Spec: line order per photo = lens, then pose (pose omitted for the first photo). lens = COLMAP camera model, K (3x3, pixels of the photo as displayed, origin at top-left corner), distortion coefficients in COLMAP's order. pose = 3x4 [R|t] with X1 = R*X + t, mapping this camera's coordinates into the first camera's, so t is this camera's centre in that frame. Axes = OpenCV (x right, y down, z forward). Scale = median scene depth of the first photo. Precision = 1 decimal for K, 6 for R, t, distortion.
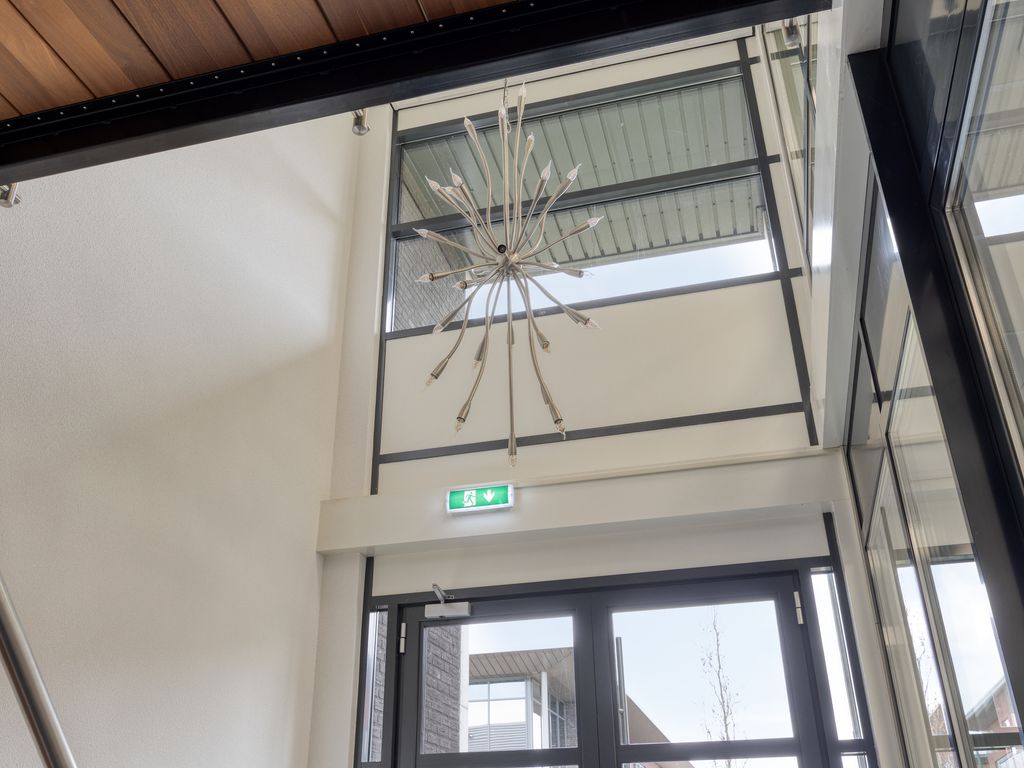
lens RADIAL K [[936.3, 0, 512.0], [0, 936.3, 384.0], [0, 0, 1]] dist [0.002835, -0.001086]
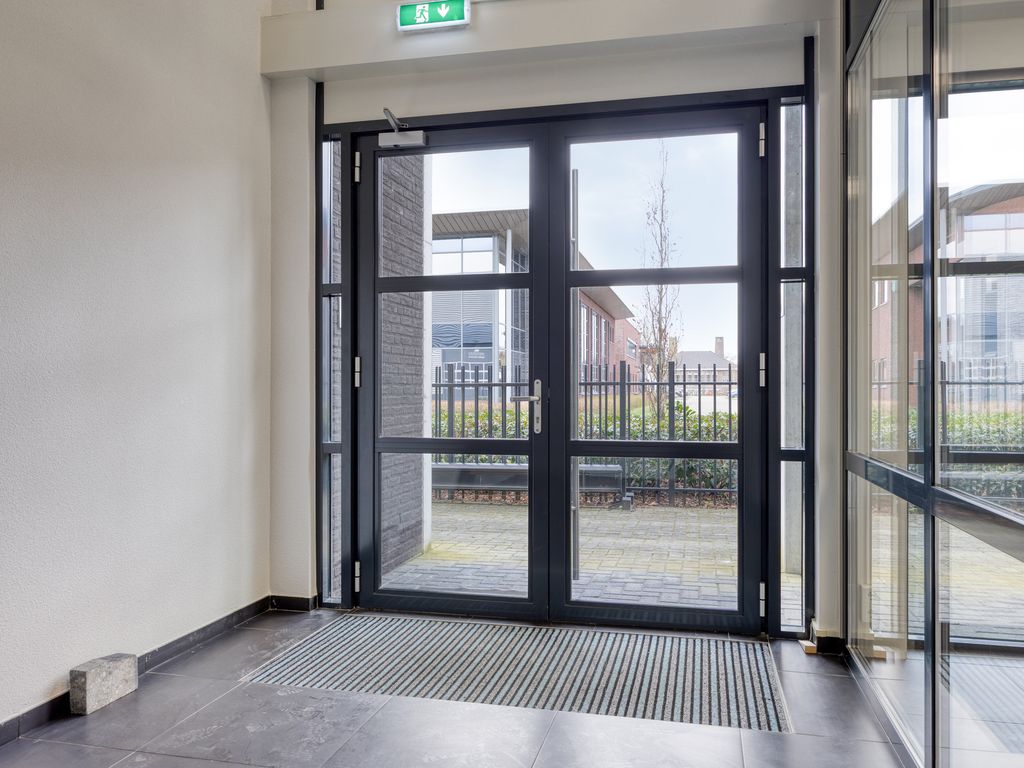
lens RADIAL K [[815.2, 0, 512.0], [0, 815.2, 384.0], [0, 0, 1]] dist [0.104700, 0.000120]
pose [[0.999222, 0.009077, 0.038383, 0.014570], [-0.025911, 0.884768, 0.465312, 0.063322], [-0.029736, -0.465944, 0.884314, 0.117767]]
